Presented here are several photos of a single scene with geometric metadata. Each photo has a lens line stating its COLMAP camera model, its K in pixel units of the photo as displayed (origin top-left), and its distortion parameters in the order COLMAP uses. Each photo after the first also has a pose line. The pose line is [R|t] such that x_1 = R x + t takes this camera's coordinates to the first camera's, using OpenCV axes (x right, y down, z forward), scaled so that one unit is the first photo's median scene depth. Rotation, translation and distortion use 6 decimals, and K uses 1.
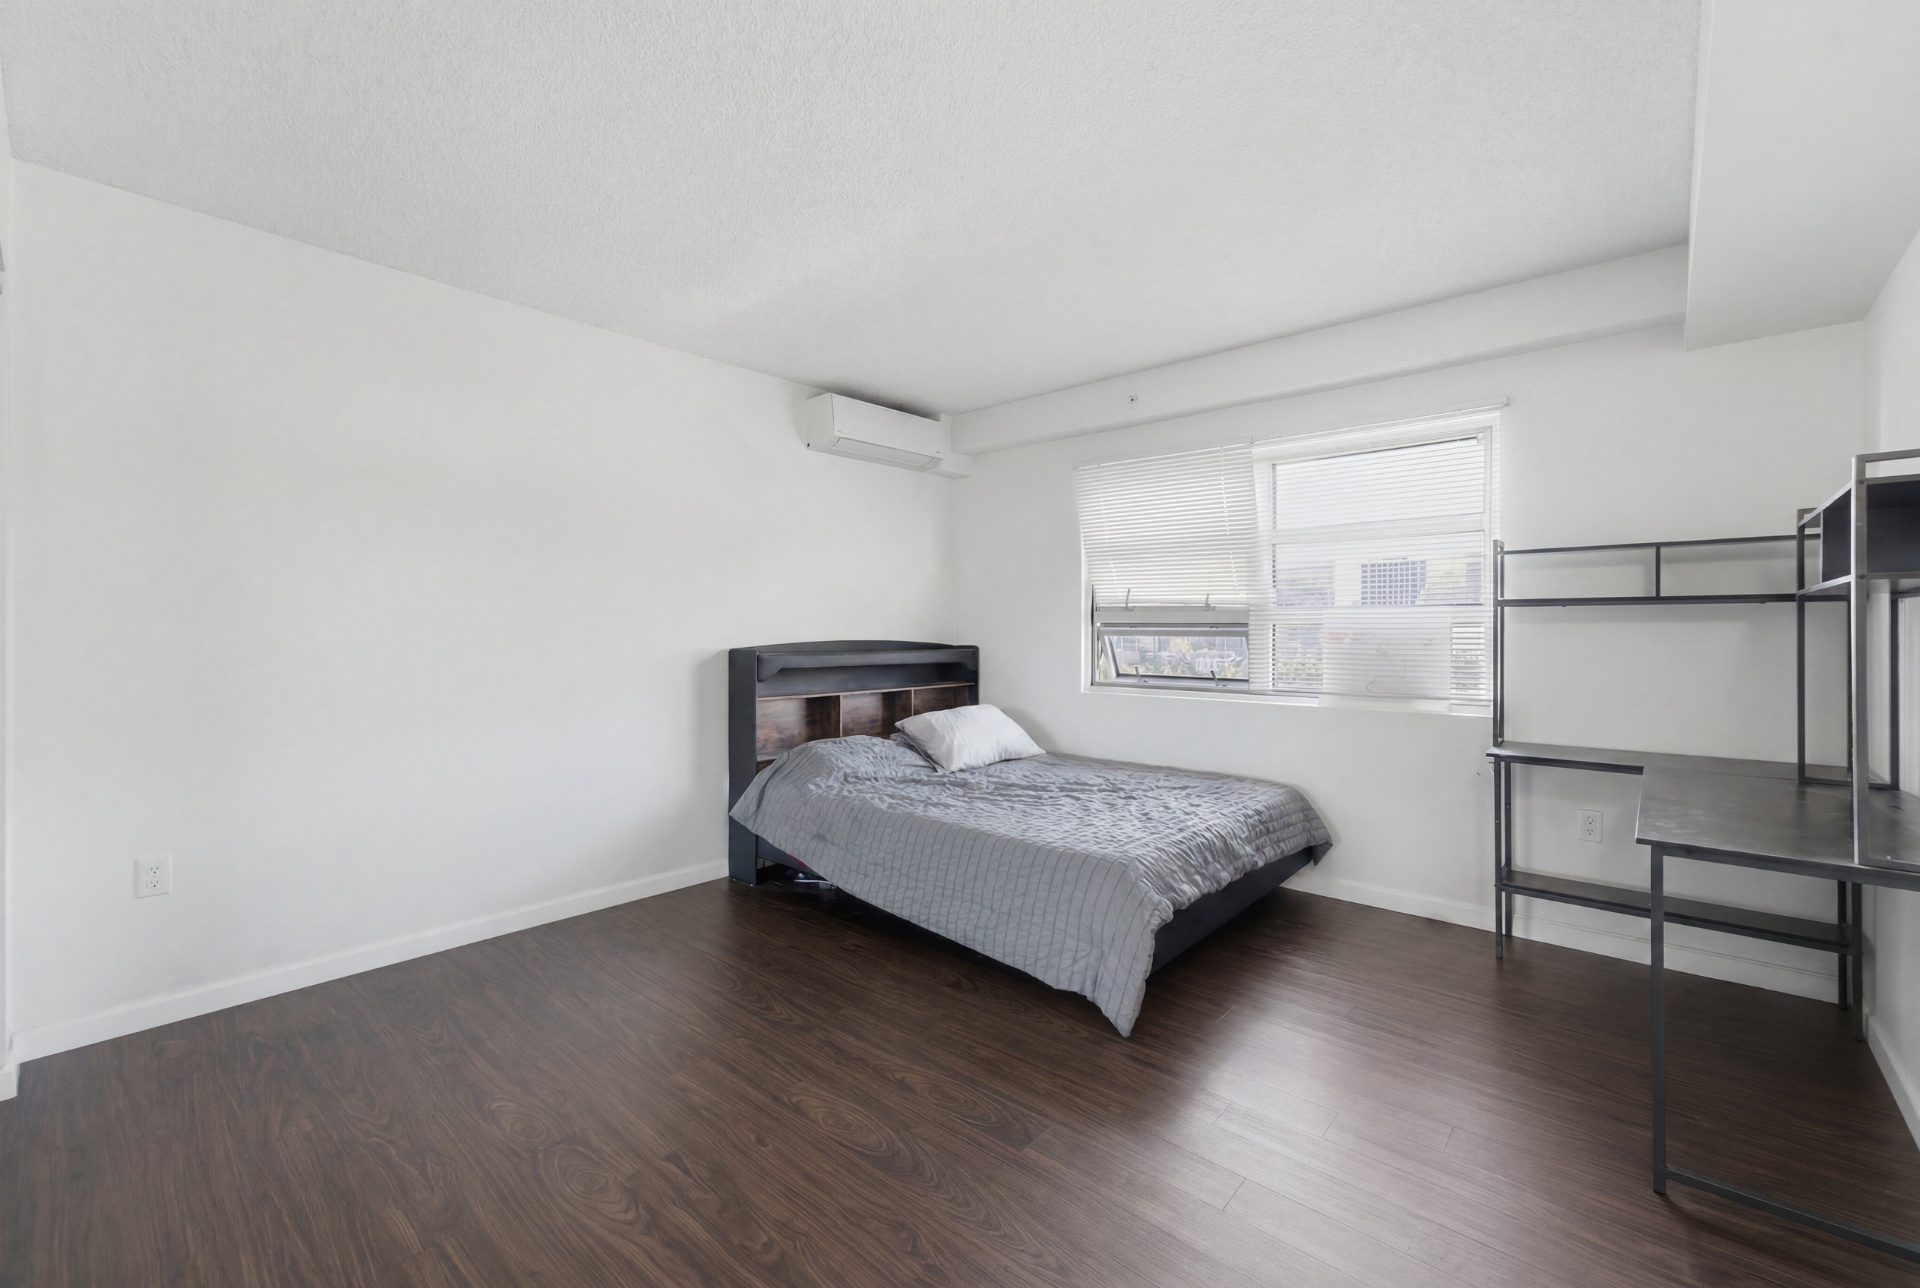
lens RADIAL K [[789.9, 0, 958.2], [0, 789.9, 627.7], [0, 0, 1]] dist [0.000329, 0.000498]
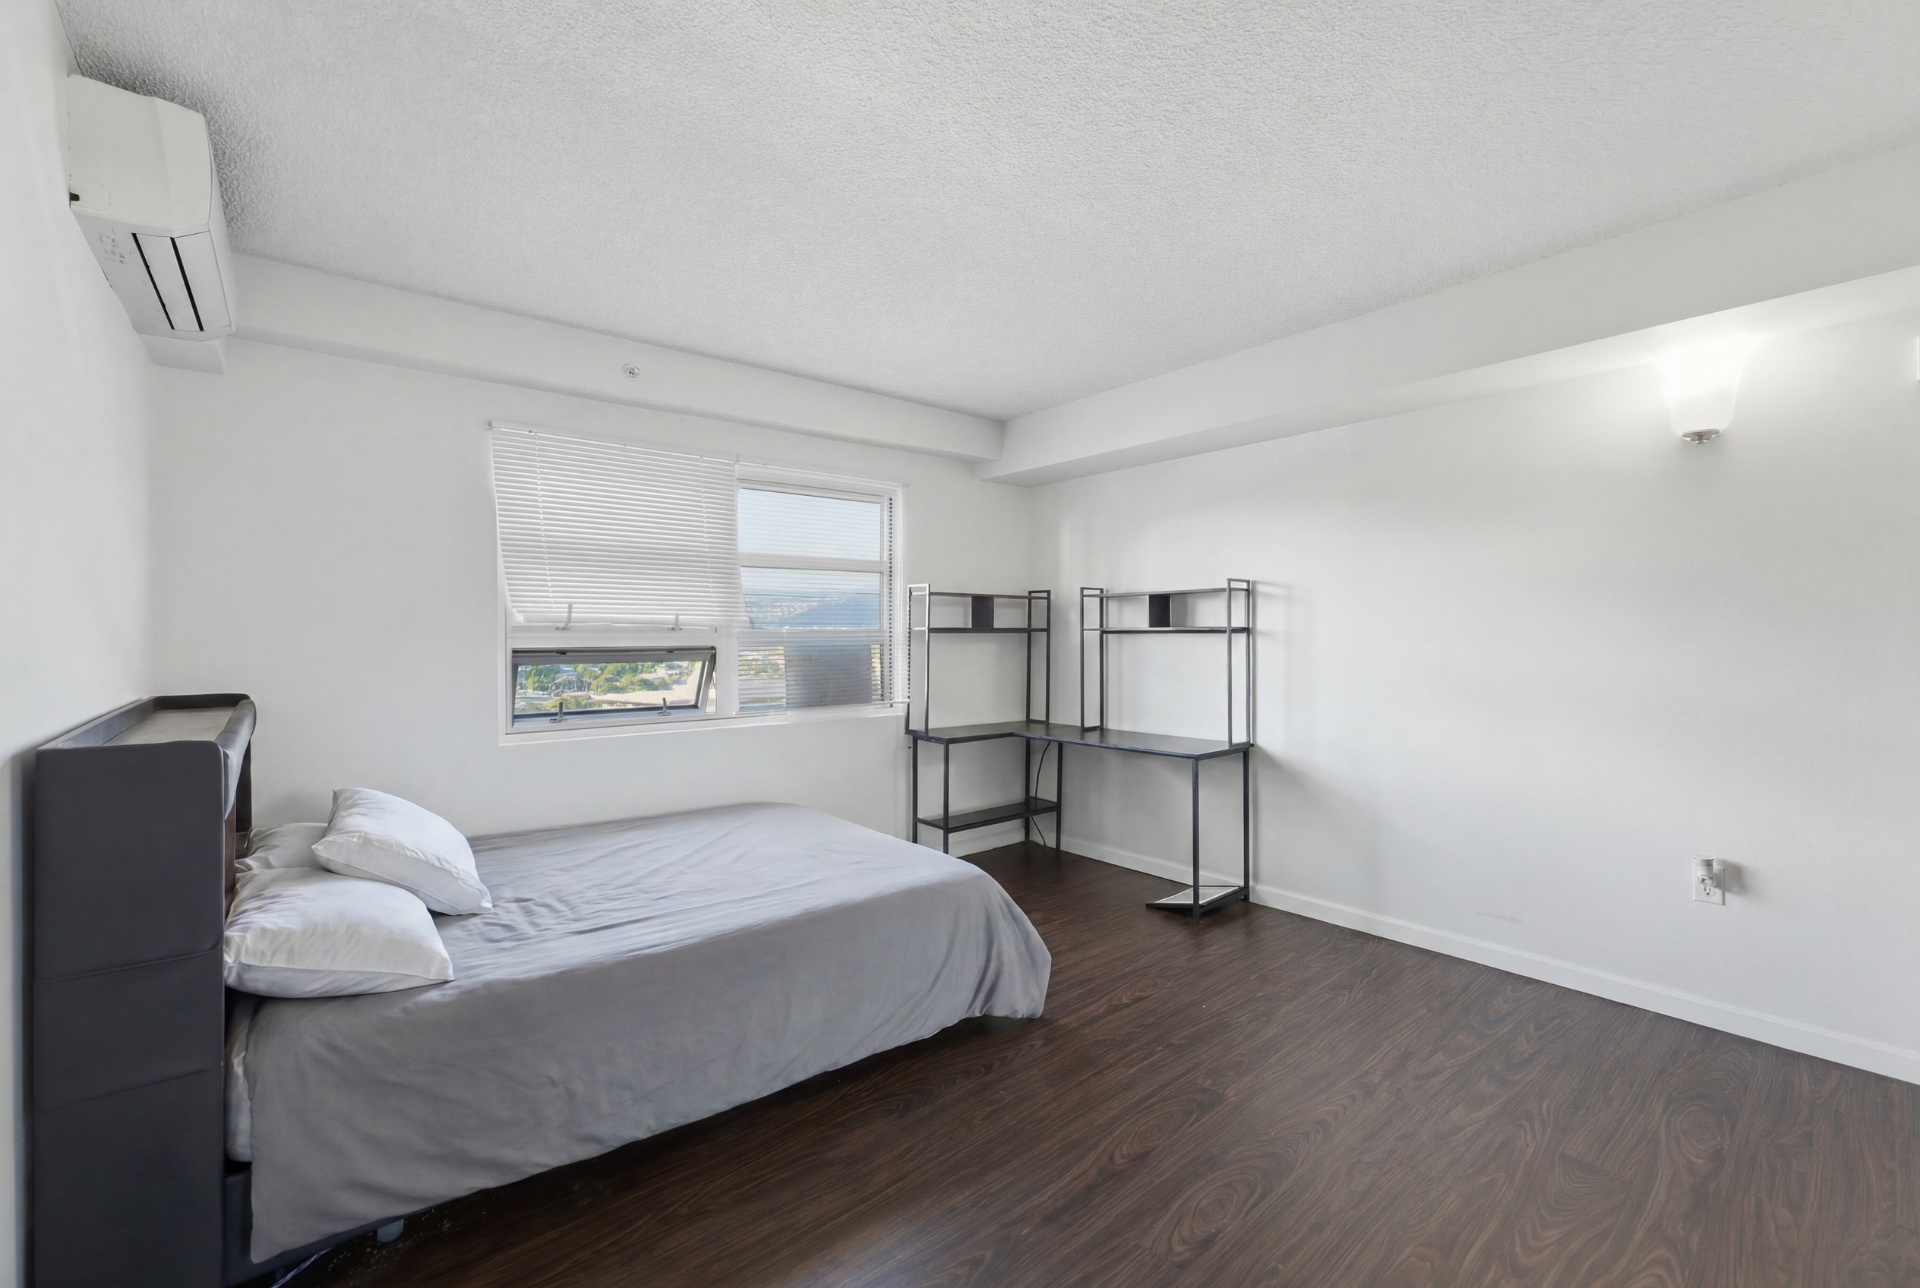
lens RADIAL K [[789.9, 0, 956.3], [0, 789.9, 635.2], [0, 0, 1]] dist [0.000329, 0.000498]
pose [[0.154609, -0.007841, 0.987945, -0.705142], [0.005238, 0.999961, 0.007116, -0.032907], [-0.987962, 0.004074, 0.154644, 0.739248]]
